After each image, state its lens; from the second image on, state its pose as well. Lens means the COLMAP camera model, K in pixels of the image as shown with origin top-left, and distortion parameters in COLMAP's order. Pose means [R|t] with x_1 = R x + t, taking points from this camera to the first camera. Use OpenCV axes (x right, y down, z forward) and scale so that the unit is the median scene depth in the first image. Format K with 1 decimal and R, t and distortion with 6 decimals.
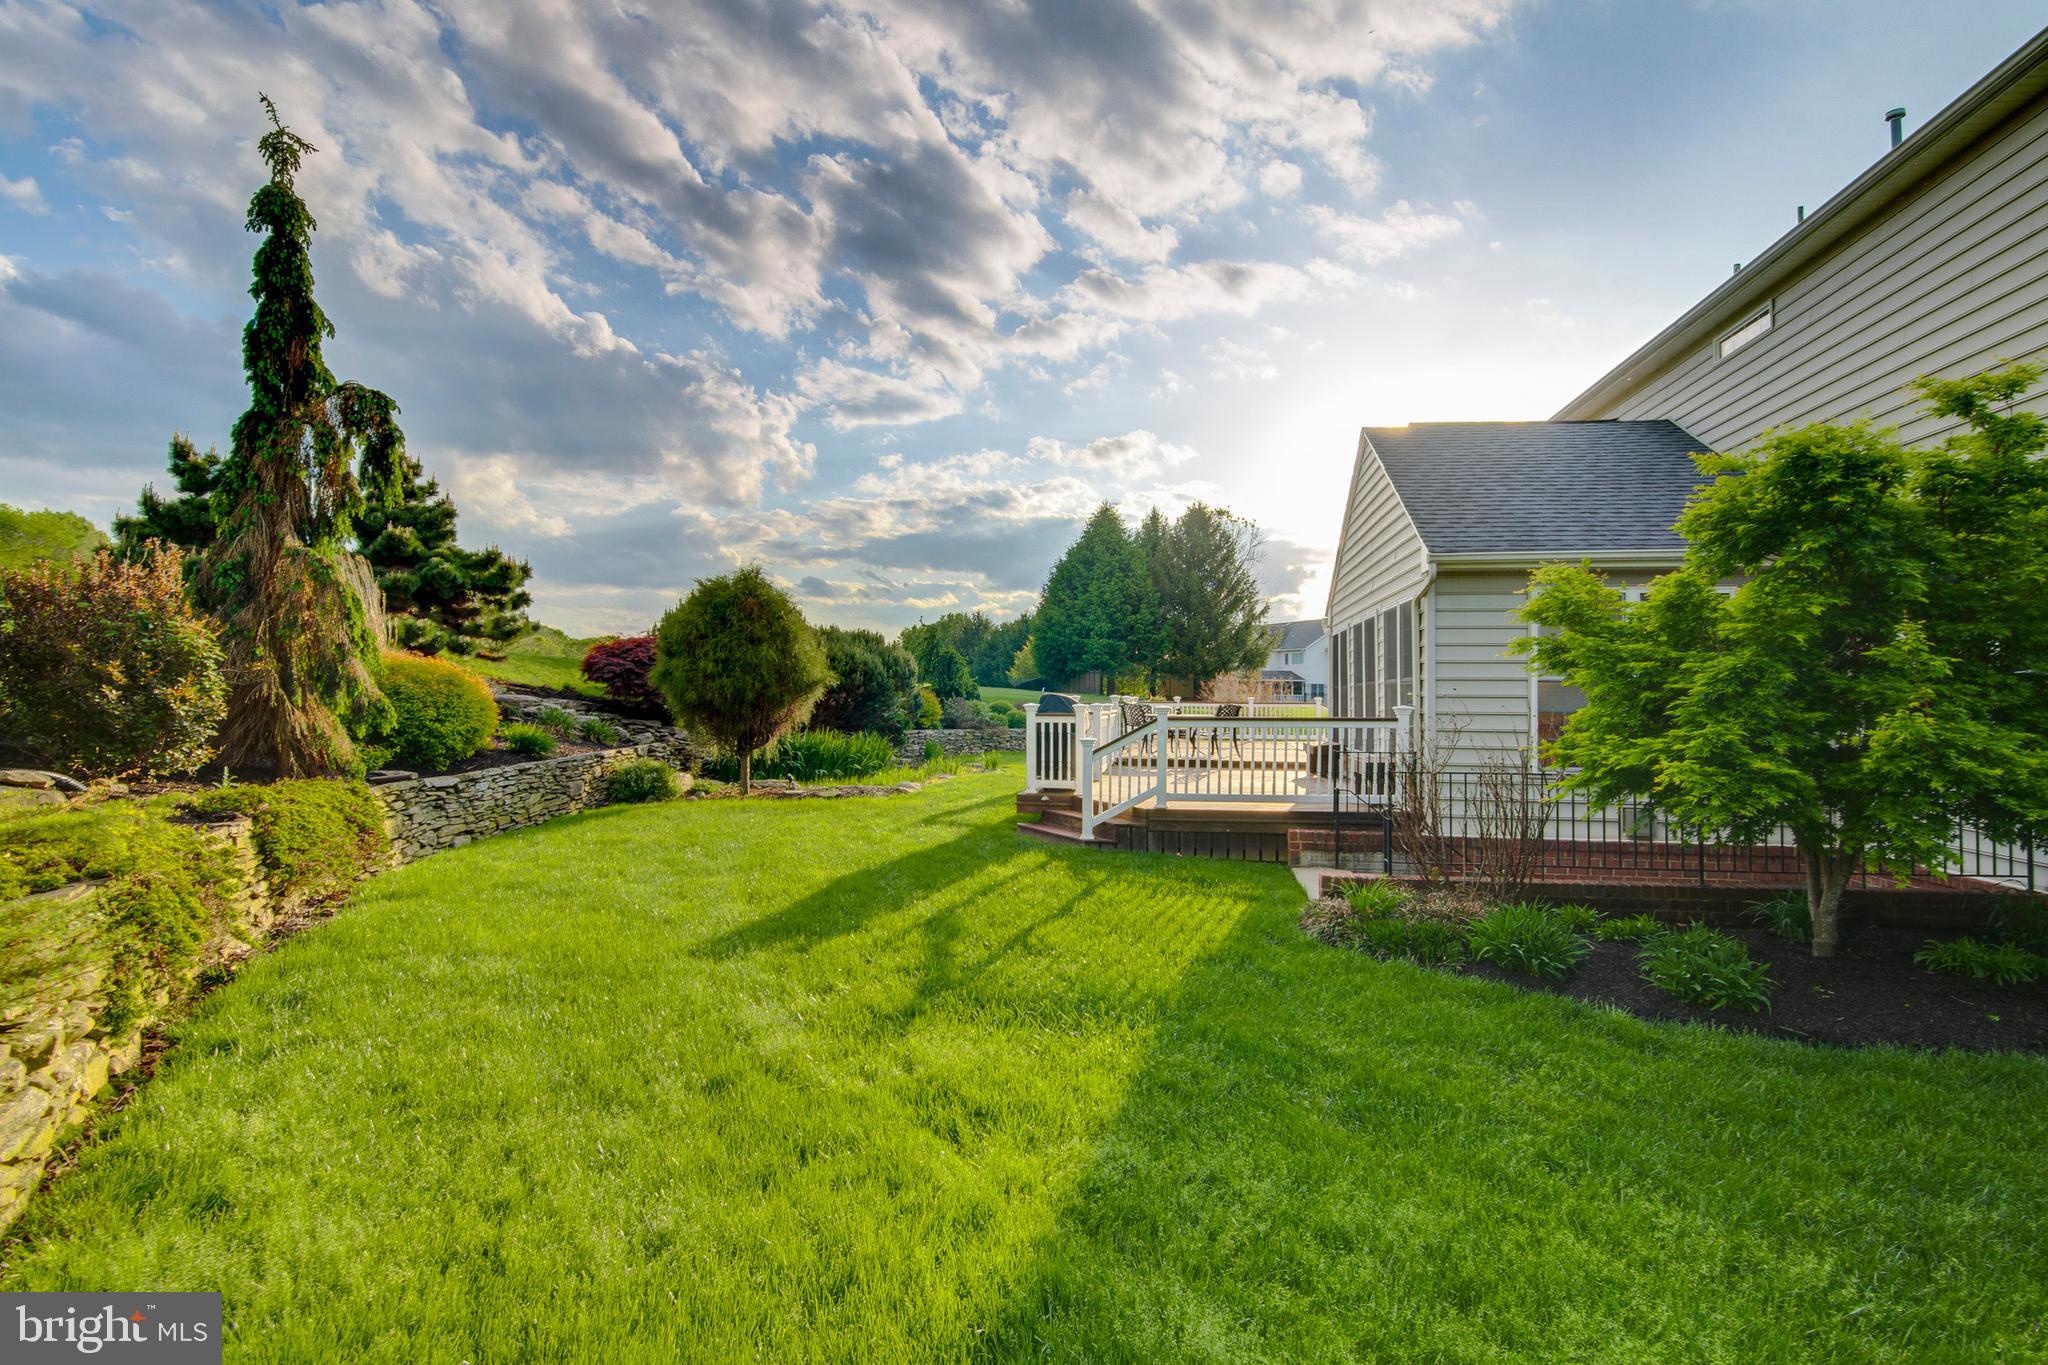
lens RADIAL K [[1051.2, 0, 1024.0], [0, 1051.2, 682.5], [0, 0, 1]] dist [0.011070, -0.000006]
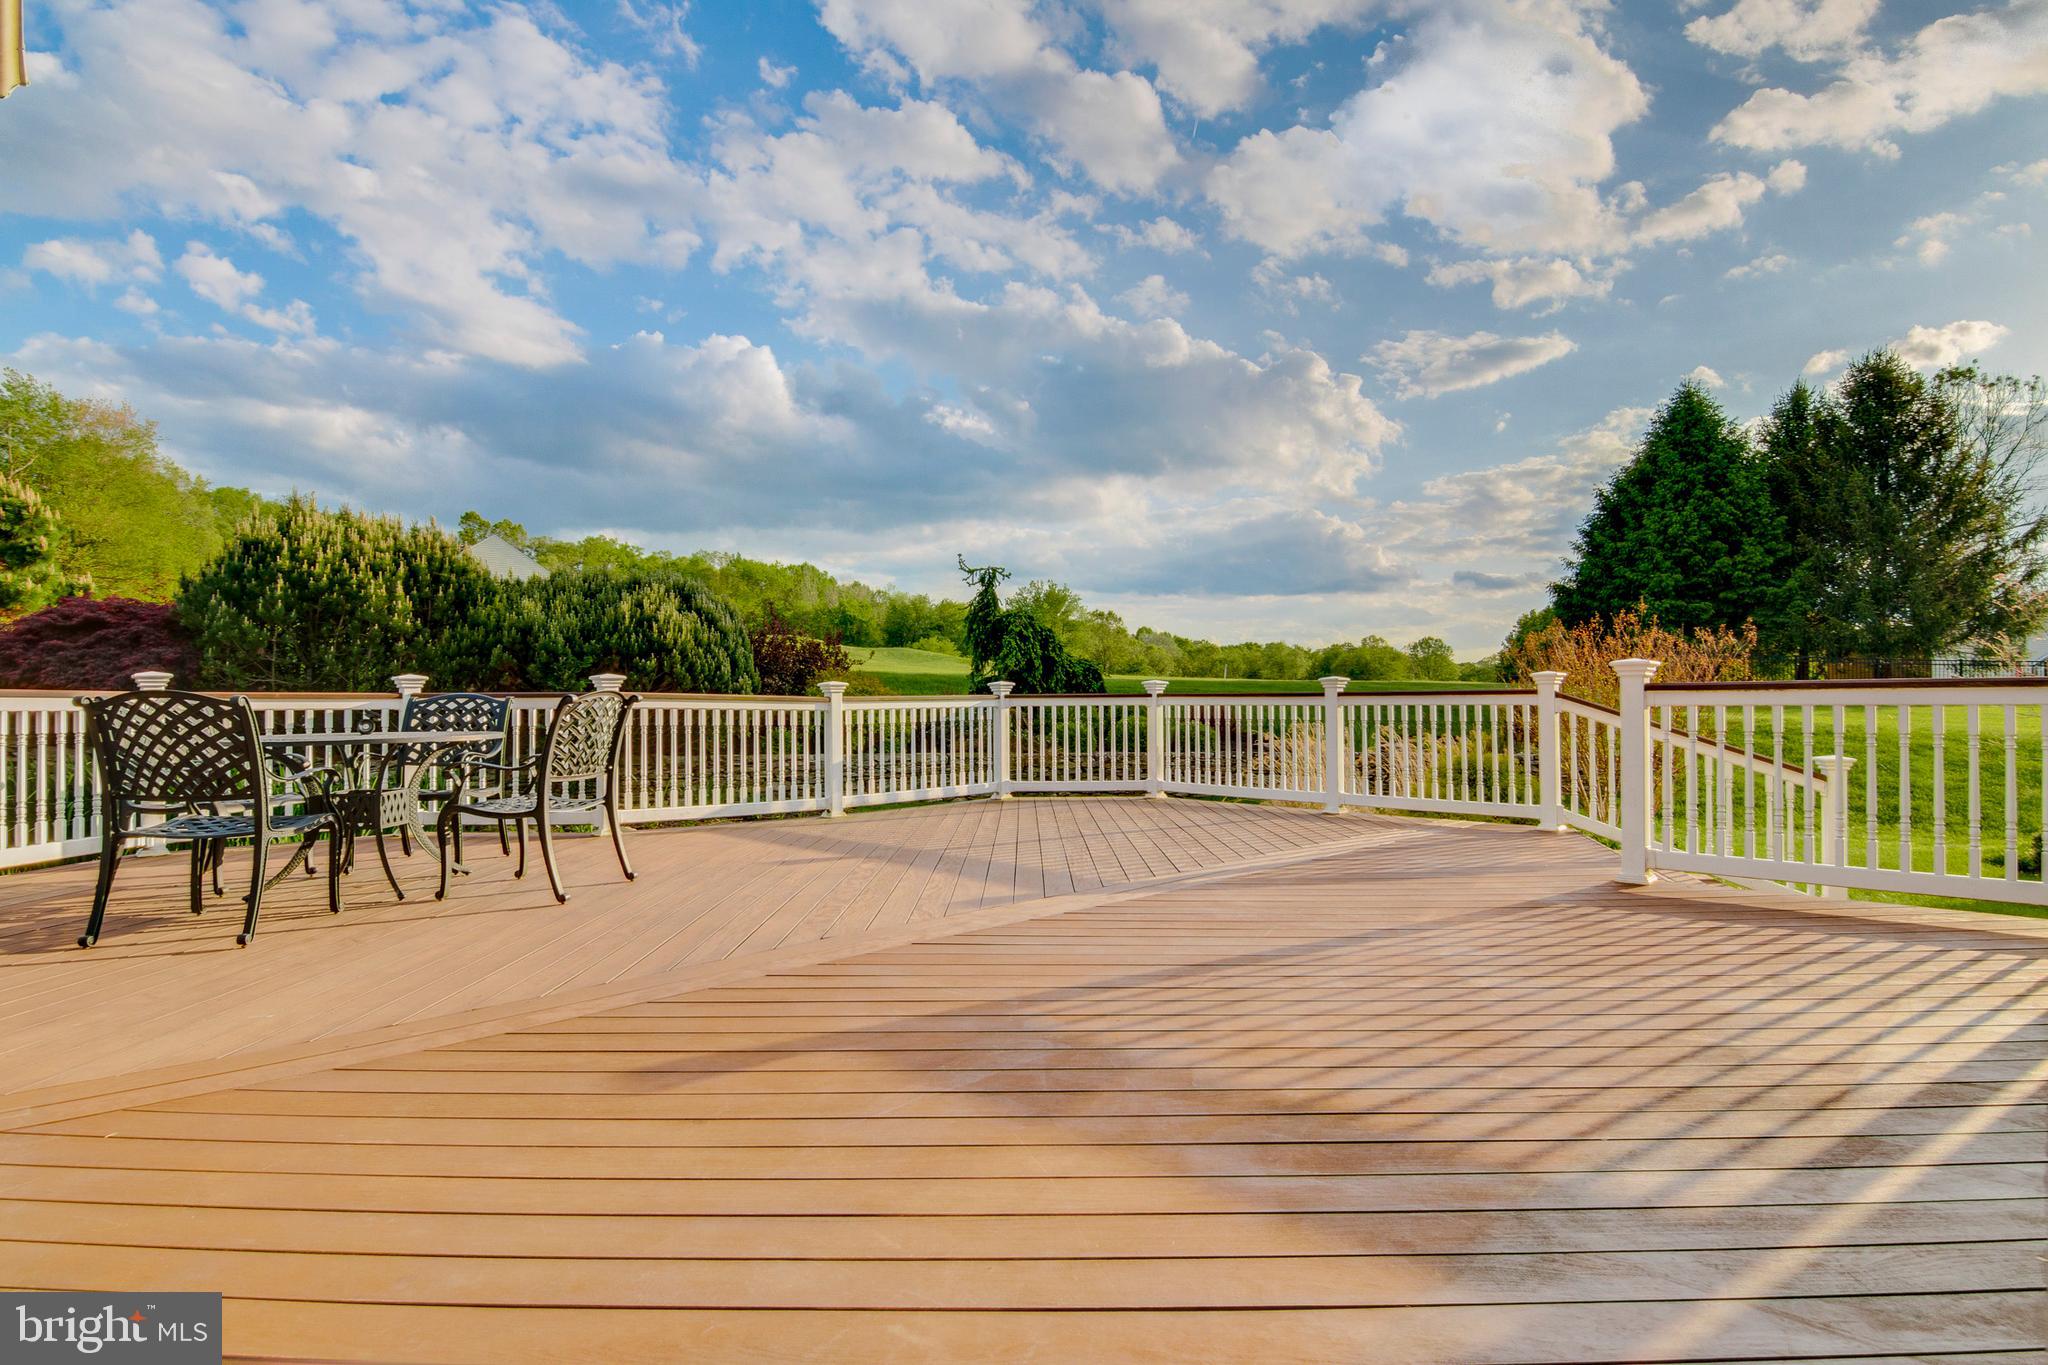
lens RADIAL K [[1051.2, 0, 1024.0], [0, 1051.2, 682.5], [0, 0, 1]] dist [0.011070, -0.000006]
pose [[0.827022, -0.010328, -0.562075, 0.107891], [0.003168, 0.999901, -0.013711, 0.013865], [0.562161, 0.009559, 0.826973, 0.276853]]
